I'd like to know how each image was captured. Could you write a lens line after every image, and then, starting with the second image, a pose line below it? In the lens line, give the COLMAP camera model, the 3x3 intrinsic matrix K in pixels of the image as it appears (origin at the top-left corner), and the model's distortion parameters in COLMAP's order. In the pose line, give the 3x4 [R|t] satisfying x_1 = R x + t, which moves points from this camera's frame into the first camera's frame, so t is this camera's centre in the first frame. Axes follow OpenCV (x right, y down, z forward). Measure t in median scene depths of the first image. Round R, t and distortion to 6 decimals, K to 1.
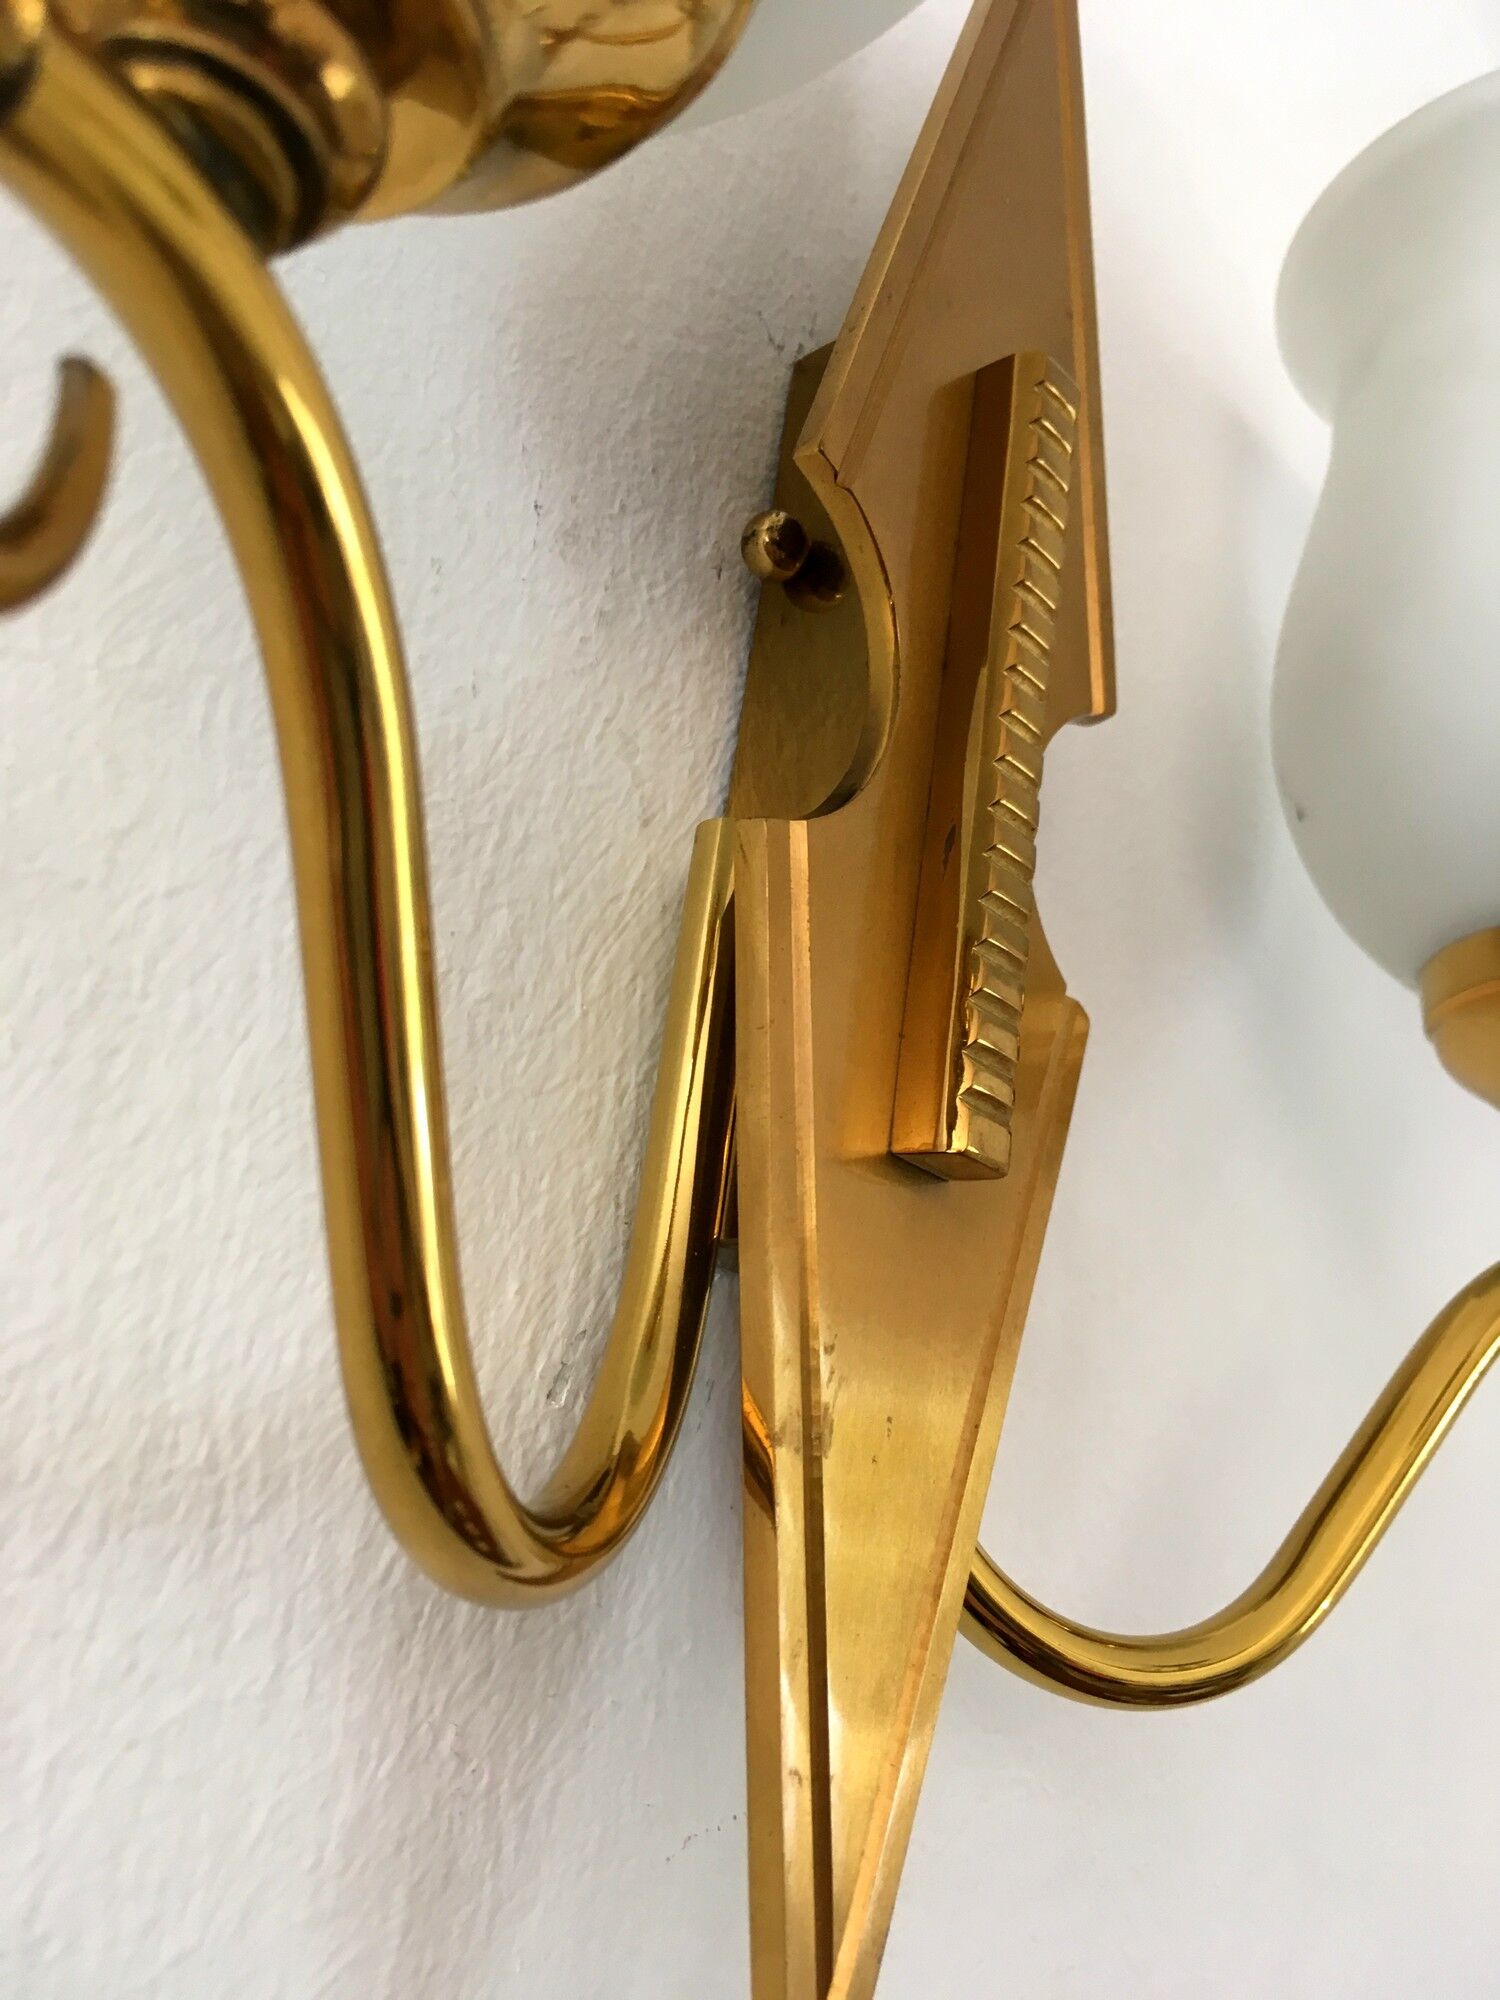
lens RADIAL K [[1740.2, 0, 750.0], [0, 1740.2, 1000.0], [0, 0, 1]] dist [0.074091, -0.154488]
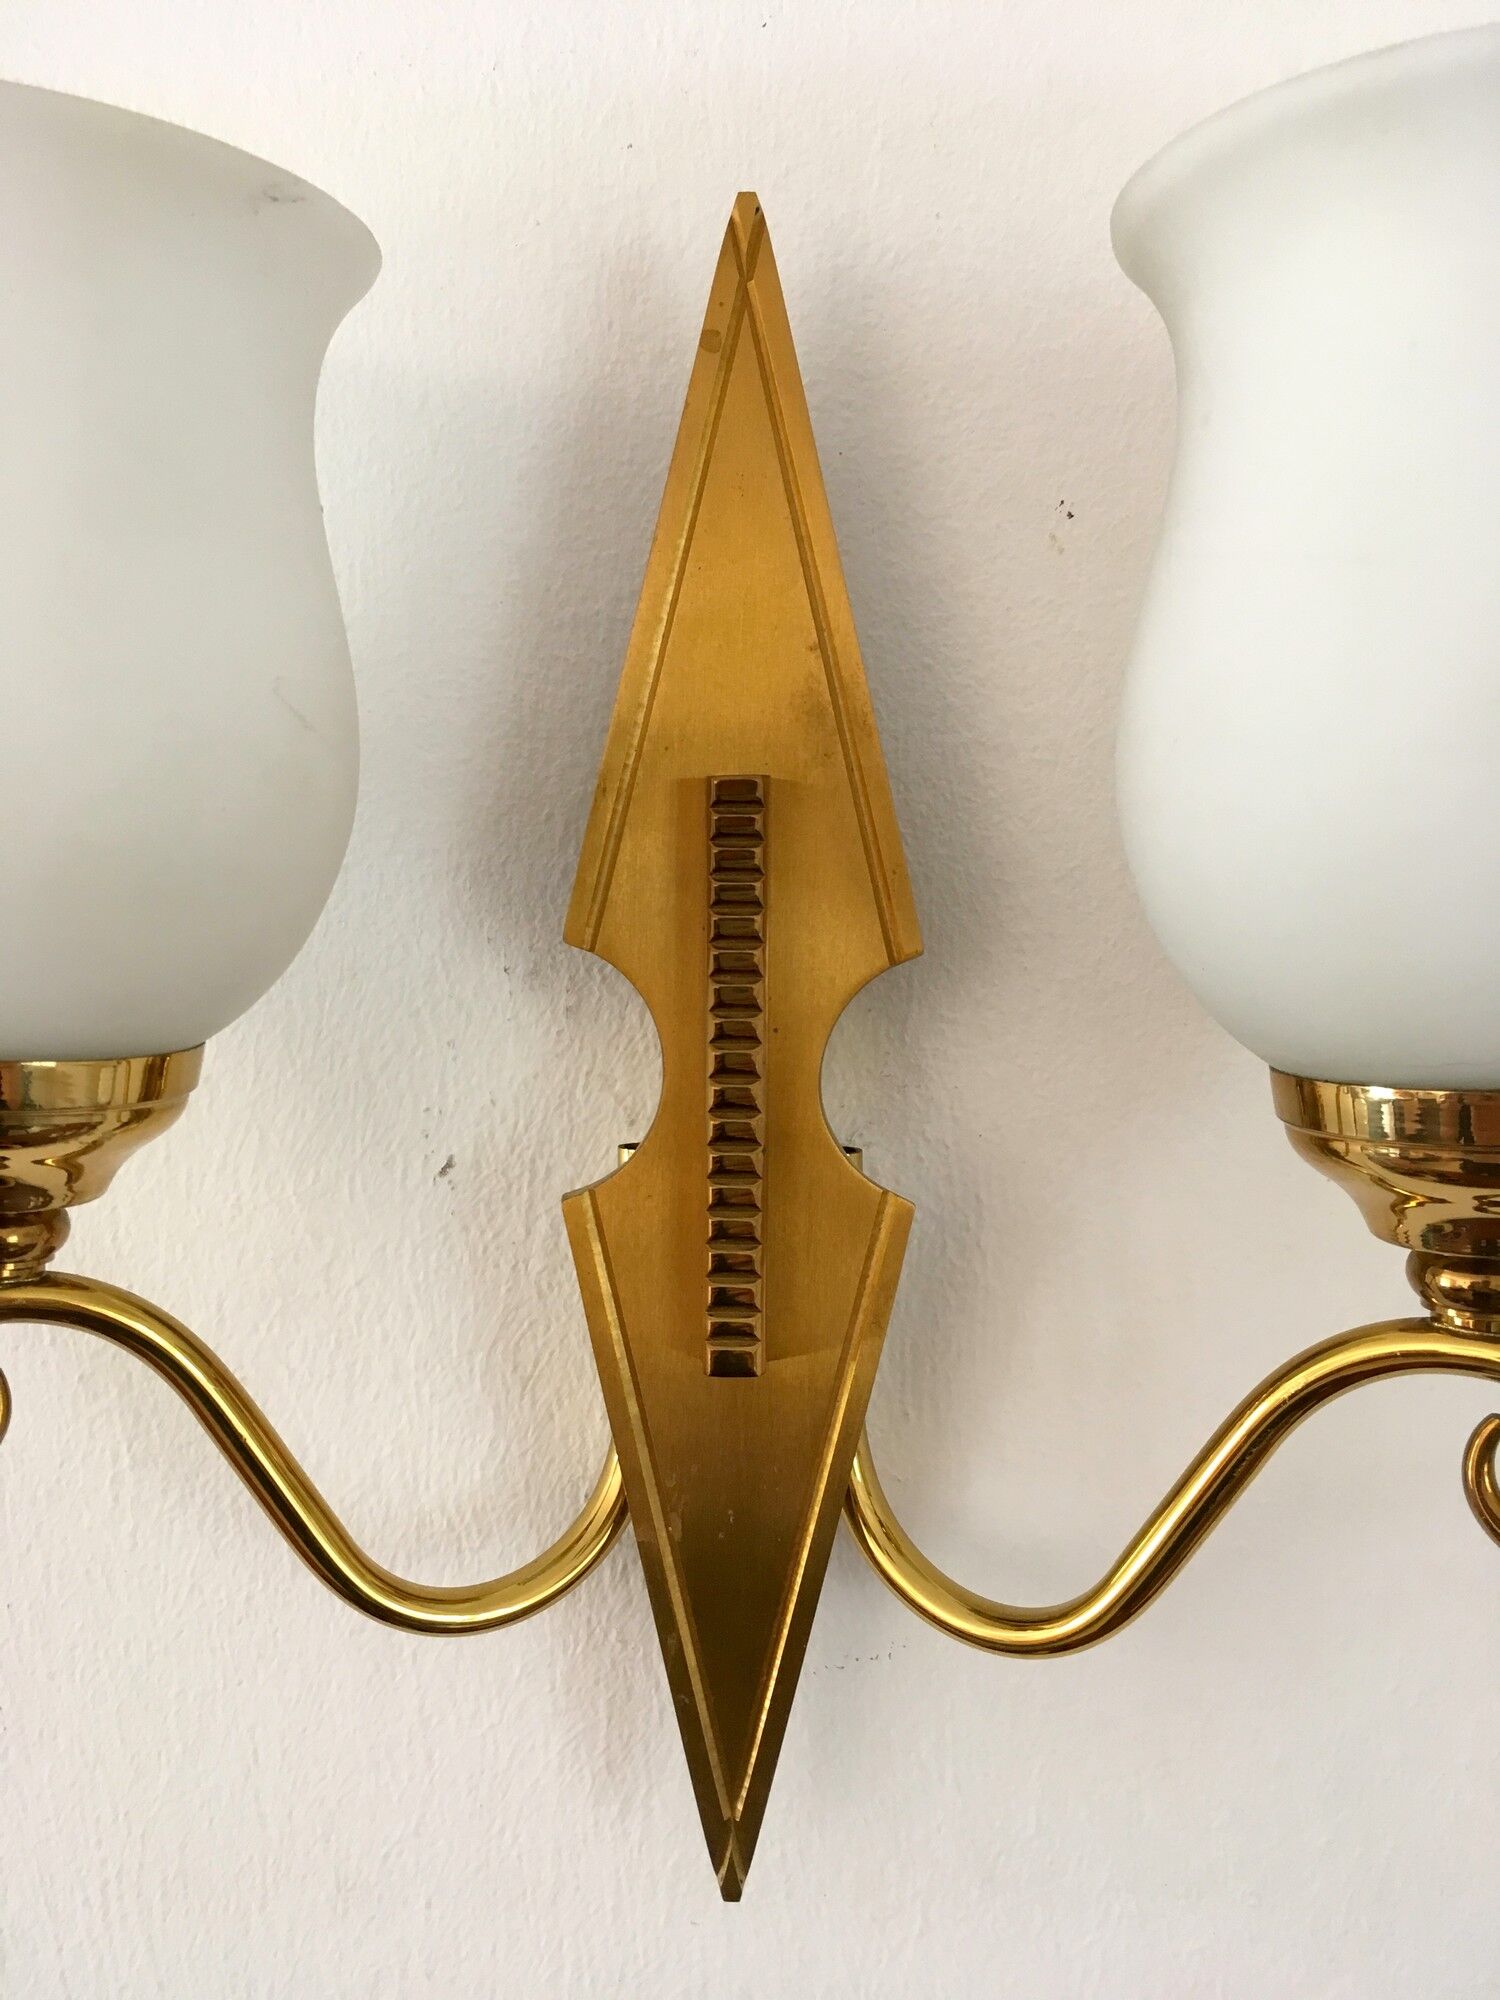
lens RADIAL K [[1740.2, 0, 750.0], [0, 1740.2, 1000.0], [0, 0, 1]] dist [0.074091, -0.154488]
pose [[0.631609, -0.086412, -0.770456, 1.530133], [0.350029, 0.918504, 0.183932, -0.561970], [0.691773, -0.385855, 0.610382, 0.154259]]
